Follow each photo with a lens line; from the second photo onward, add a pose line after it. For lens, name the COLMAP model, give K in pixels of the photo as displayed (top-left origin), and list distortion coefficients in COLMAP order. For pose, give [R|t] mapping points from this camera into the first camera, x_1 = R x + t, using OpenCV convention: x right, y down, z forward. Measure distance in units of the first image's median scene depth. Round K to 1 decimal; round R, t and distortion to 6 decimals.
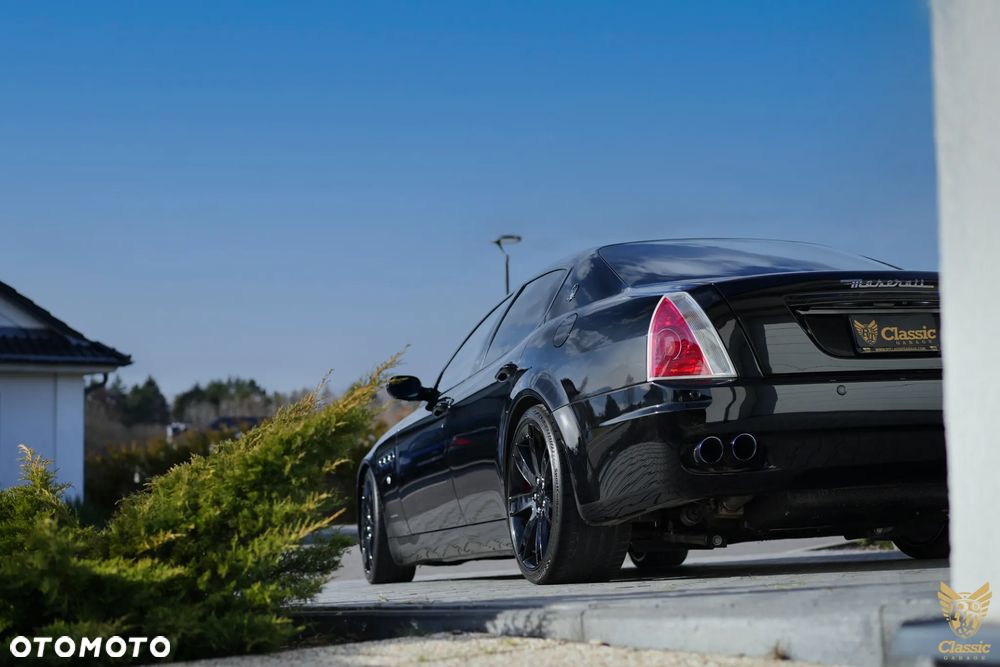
lens RADIAL K [[1526.2, 0, 500.0], [0, 1526.2, 333.5], [0, 0, 1]] dist [-0.009031, 0.026371]
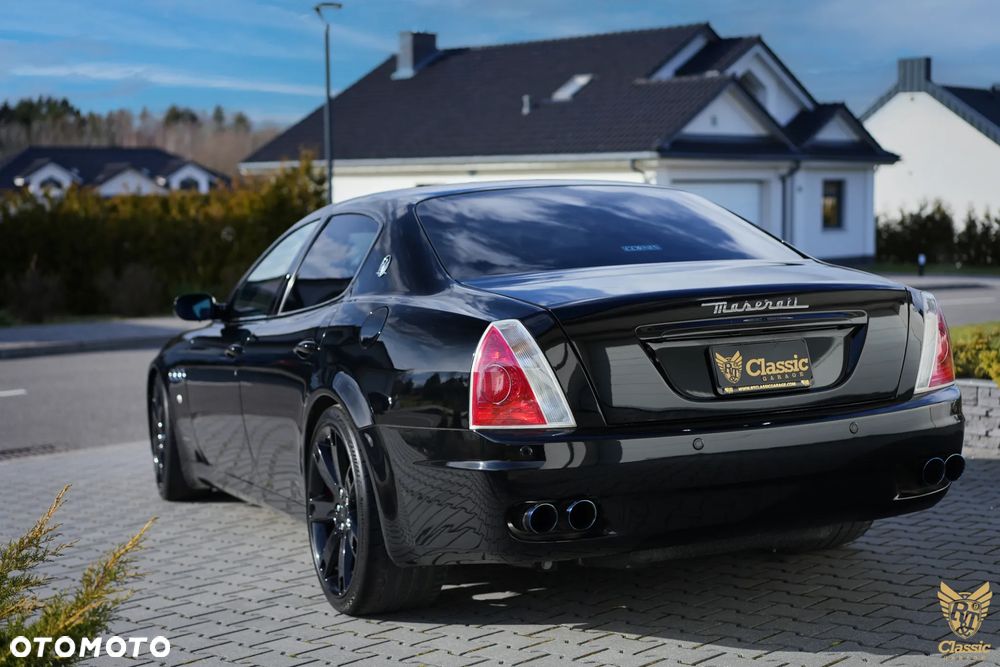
lens RADIAL K [[1526.2, 0, 500.0], [0, 1526.2, 333.5], [0, 0, 1]] dist [-0.009031, 0.026371]
pose [[0.993645, -0.001192, 0.112550, 0.019373], [-0.019790, 0.982515, 0.185126, -0.171473], [-0.110803, -0.186177, 0.976248, 0.192895]]
